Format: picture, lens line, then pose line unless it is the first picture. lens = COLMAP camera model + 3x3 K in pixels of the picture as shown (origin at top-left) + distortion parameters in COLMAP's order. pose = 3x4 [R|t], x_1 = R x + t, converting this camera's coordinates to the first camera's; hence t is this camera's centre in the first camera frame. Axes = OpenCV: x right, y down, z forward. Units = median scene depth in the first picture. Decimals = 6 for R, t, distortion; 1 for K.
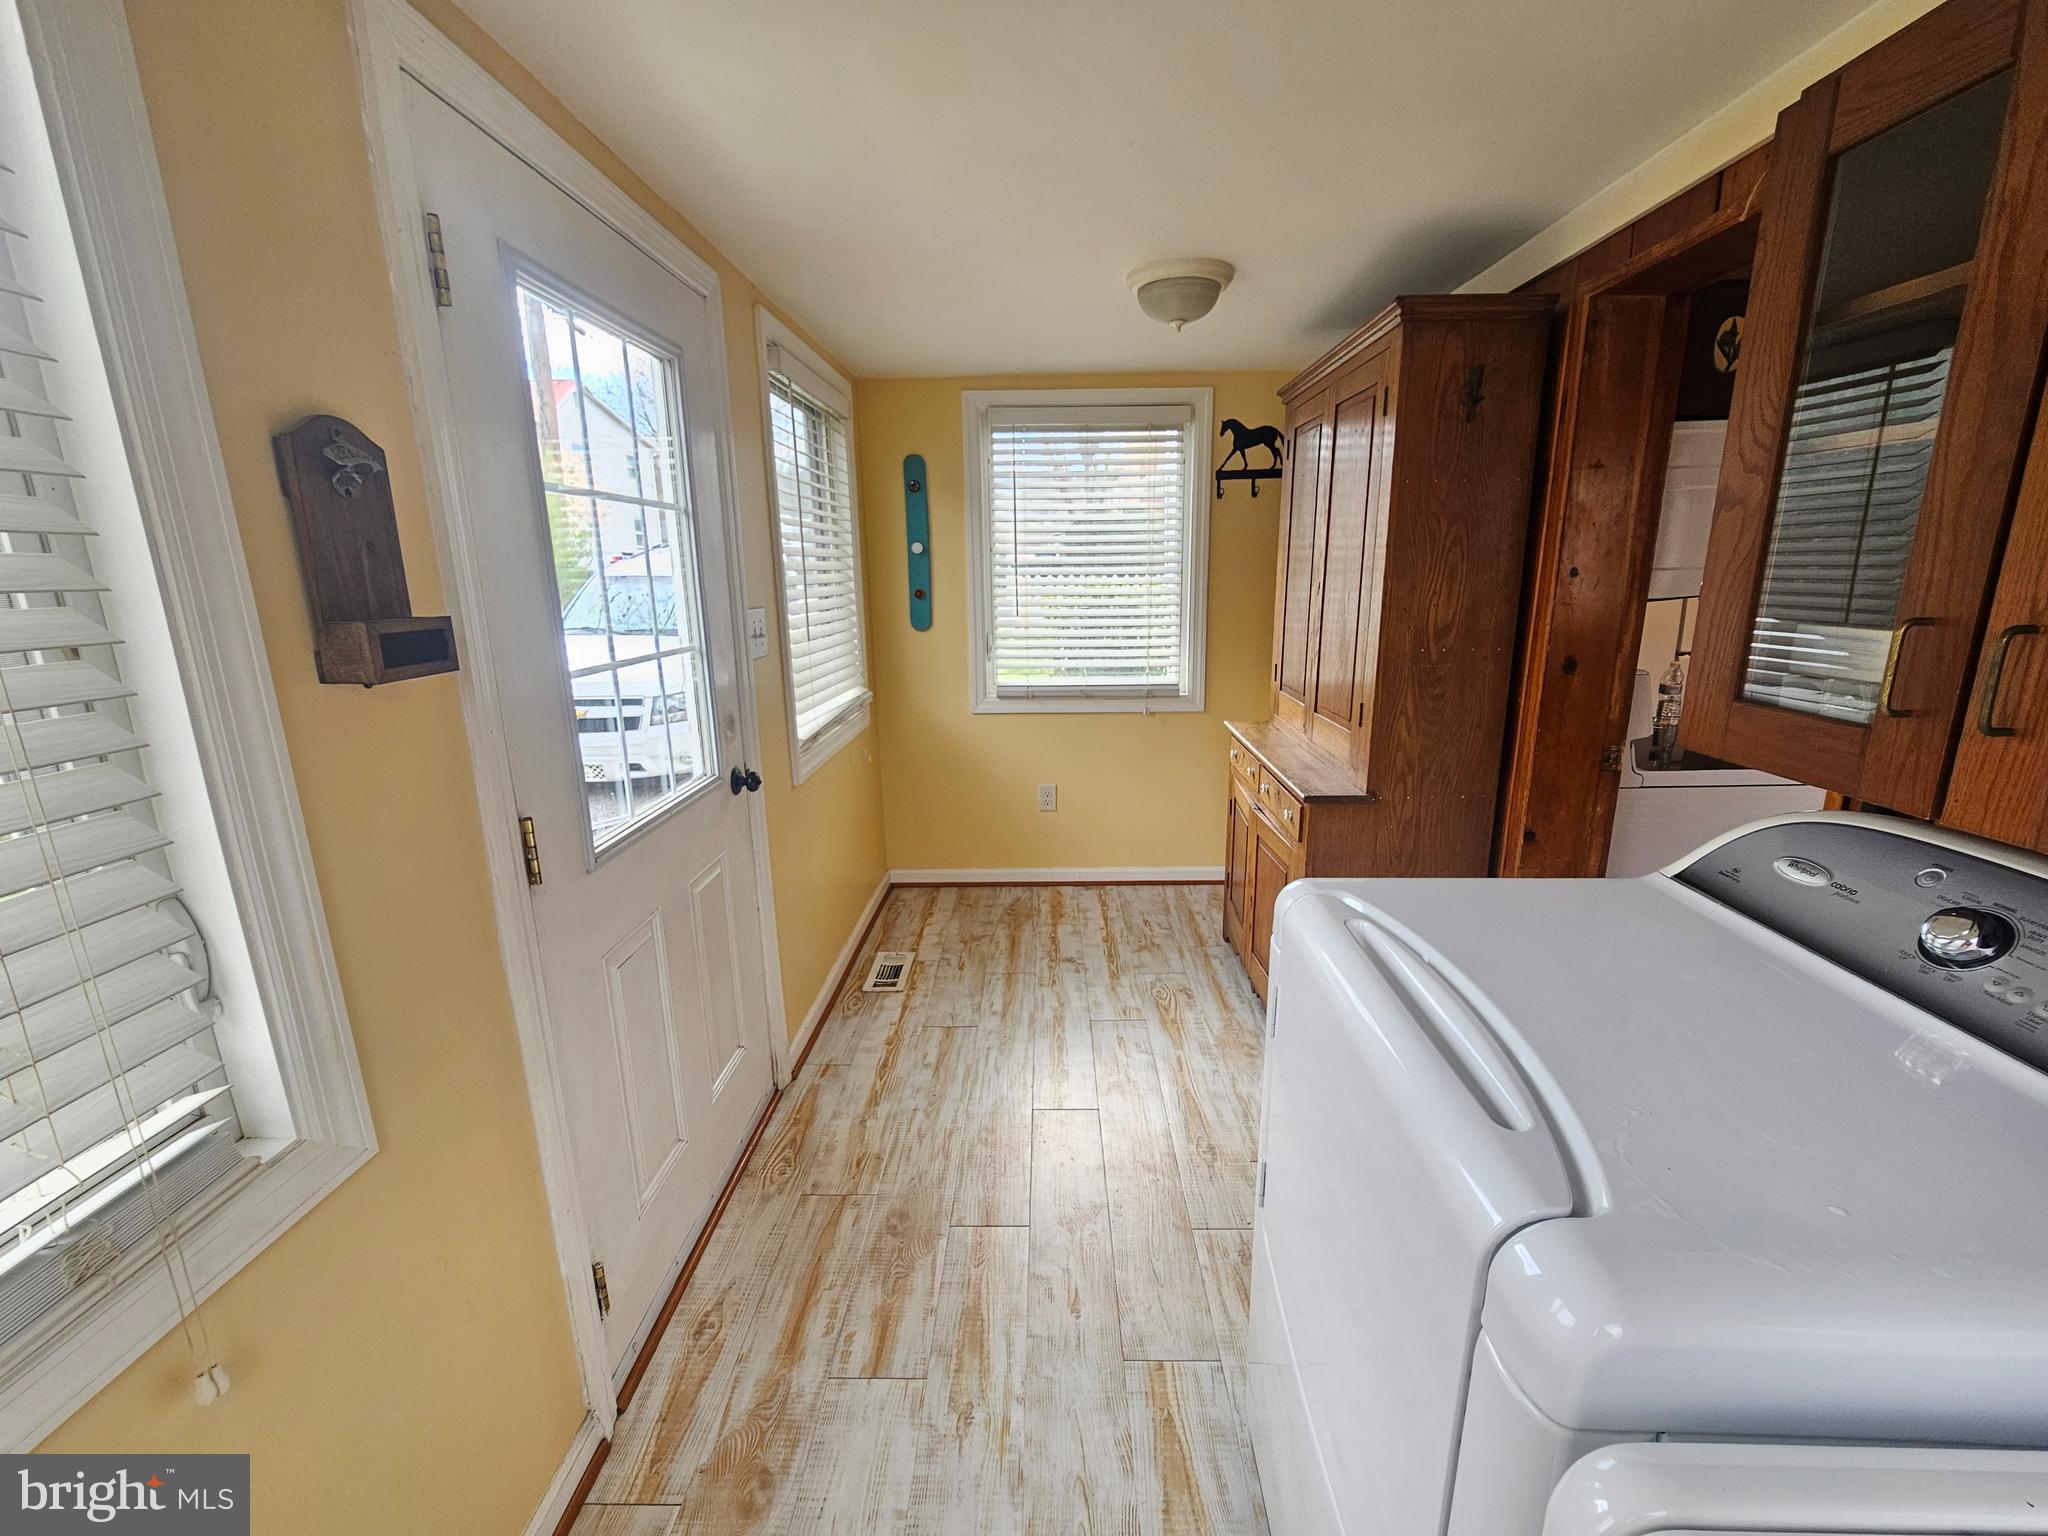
lens RADIAL K [[835.3, 0, 1040.5], [0, 835.3, 760.2], [0, 0, 1]] dist [-0.001314, 0.001338]
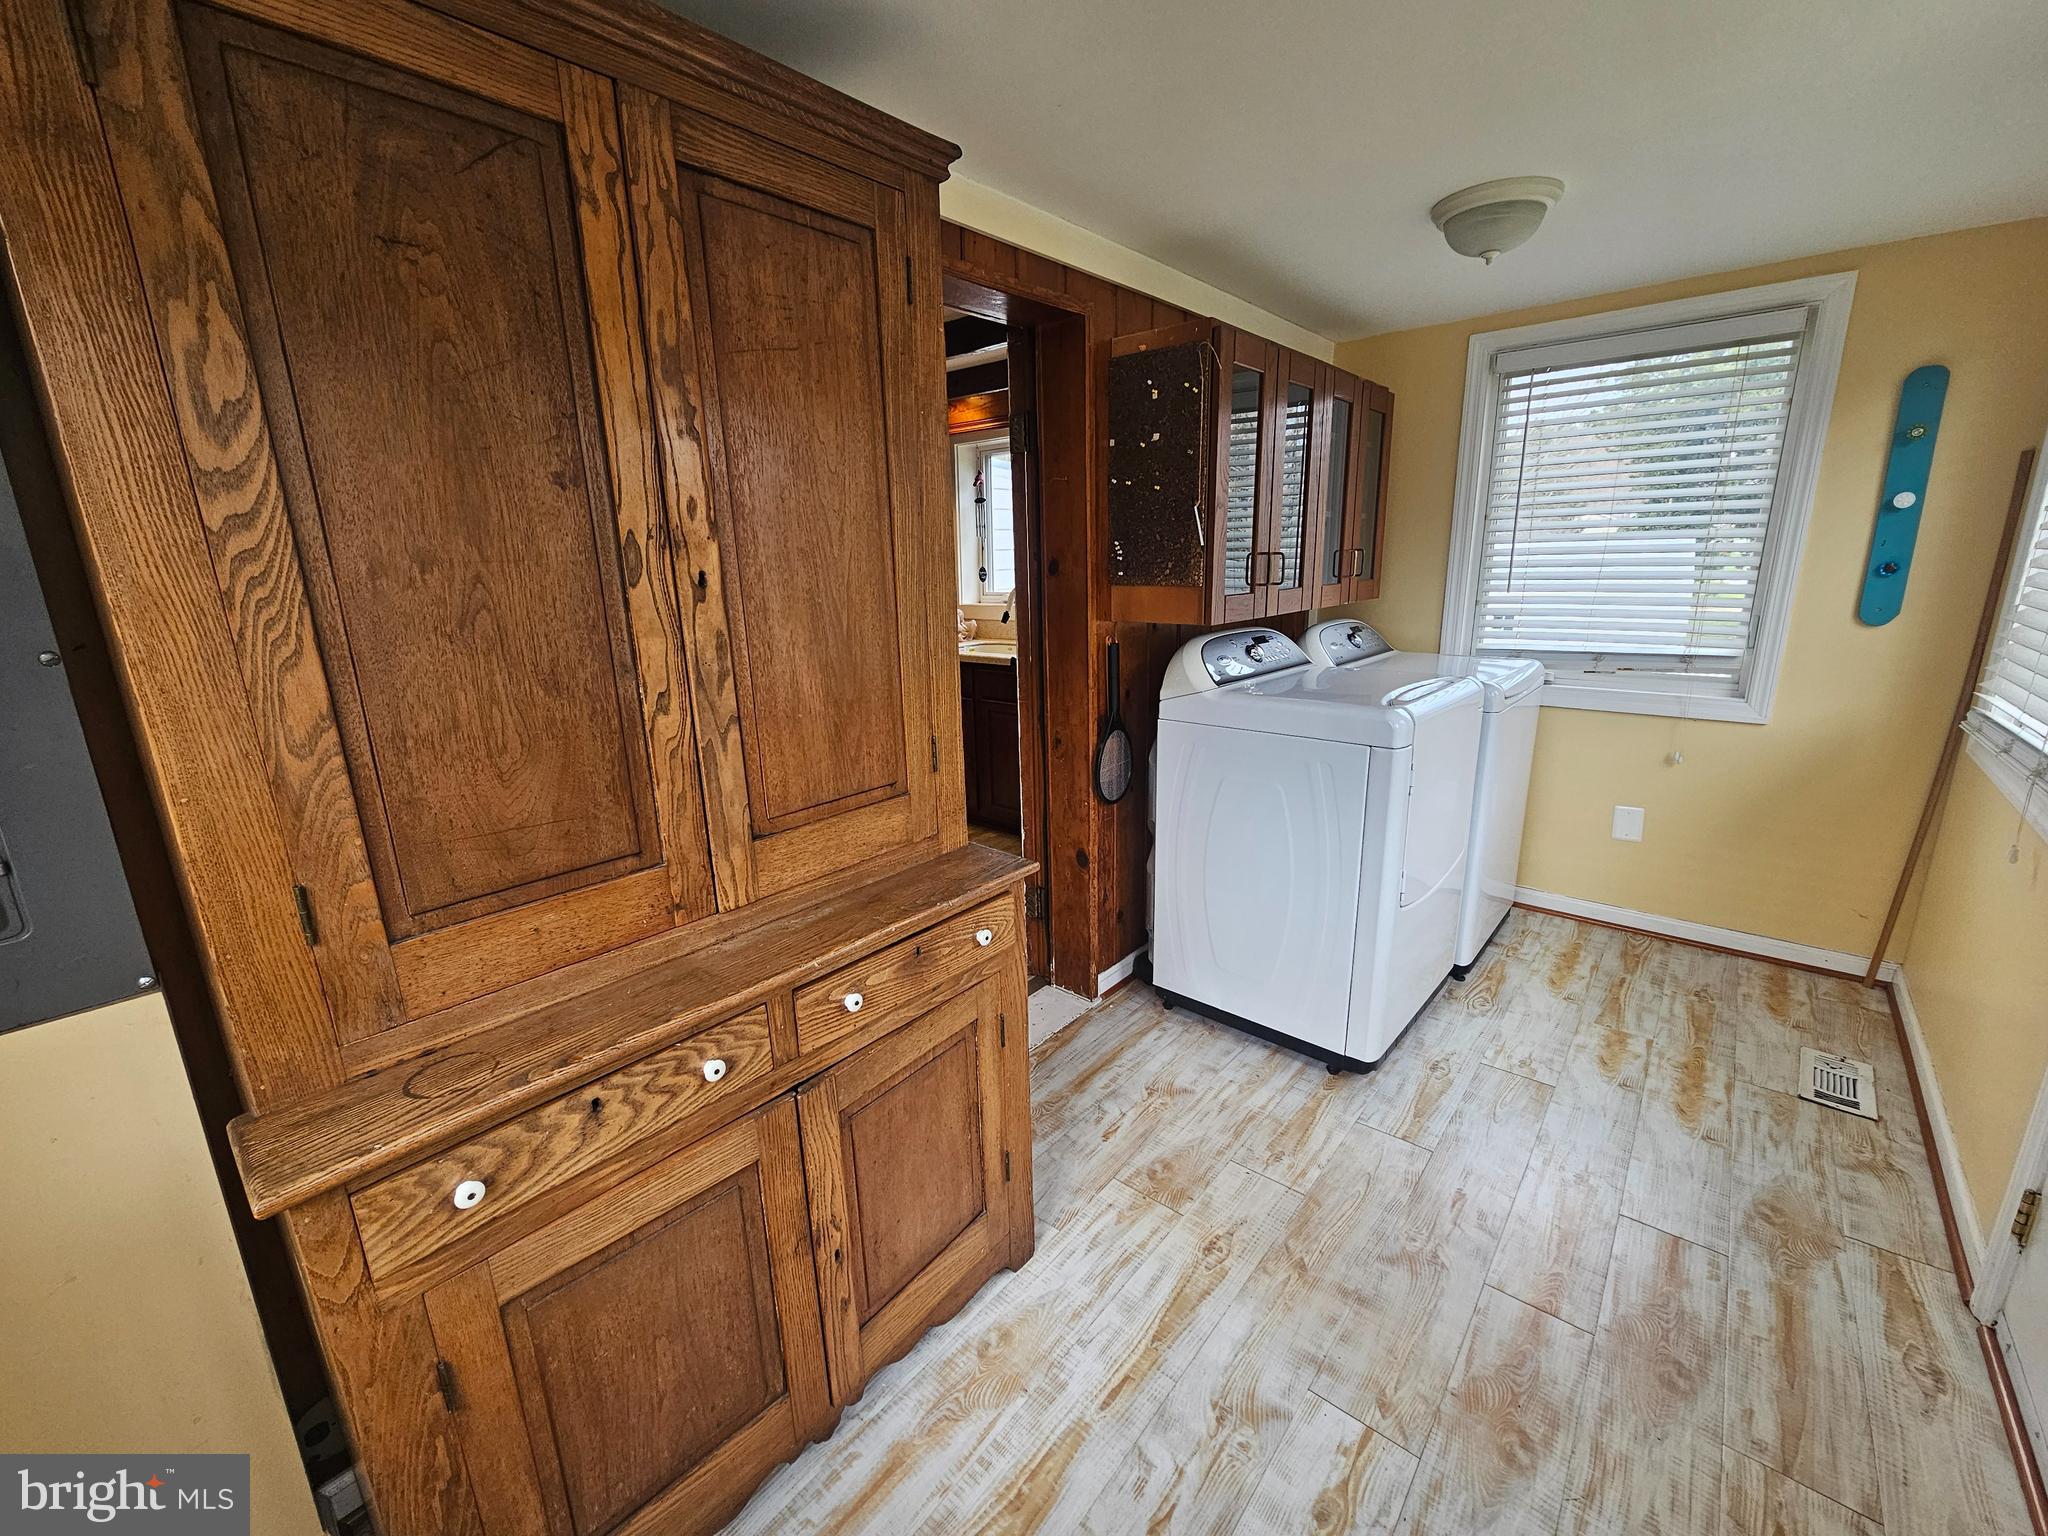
lens RADIAL K [[835.3, 0, 1028.1], [0, 835.3, 773.7], [0, 0, 1]] dist [-0.001314, 0.001338]
pose [[-0.769381, -0.130224, 0.625375, -0.125068], [0.177253, 0.897033, 0.404862, -0.361351], [-0.613705, 0.422343, -0.667078, 1.685368]]
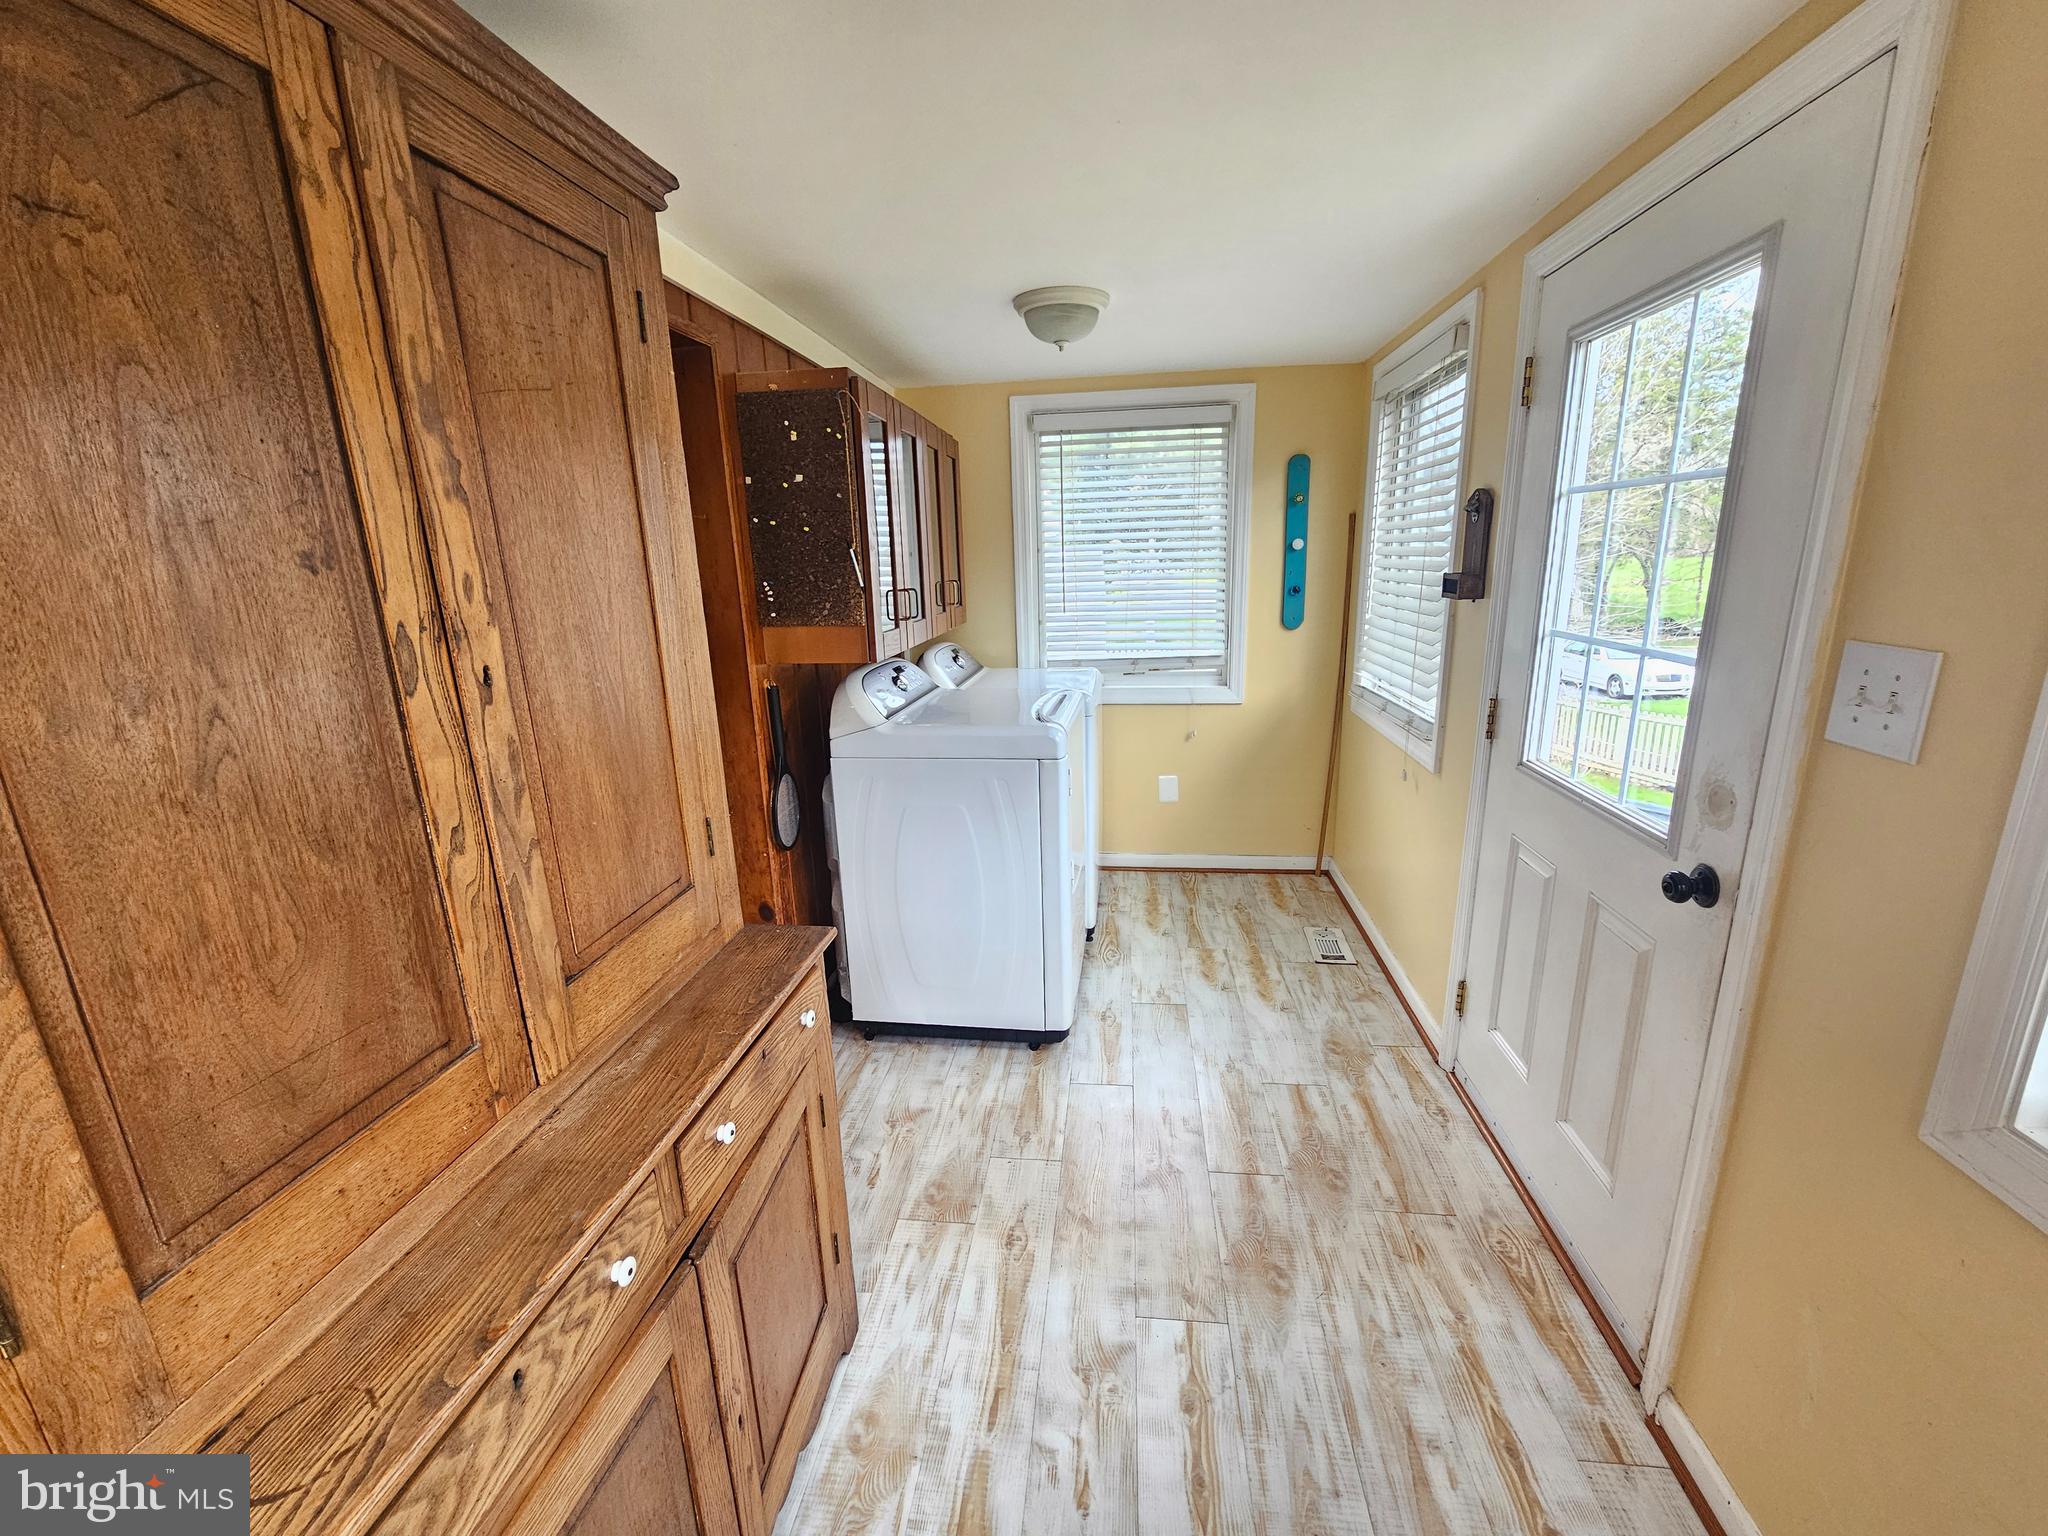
lens RADIAL K [[835.3, 0, 1027.3], [0, 835.3, 774.7], [0, 0, 1]] dist [-0.001314, 0.001338]
pose [[-0.993127, 0.012581, 0.116367, 0.091108], [0.065582, 0.883293, 0.464213, -0.435466], [-0.096945, 0.468653, -0.878046, 1.781358]]
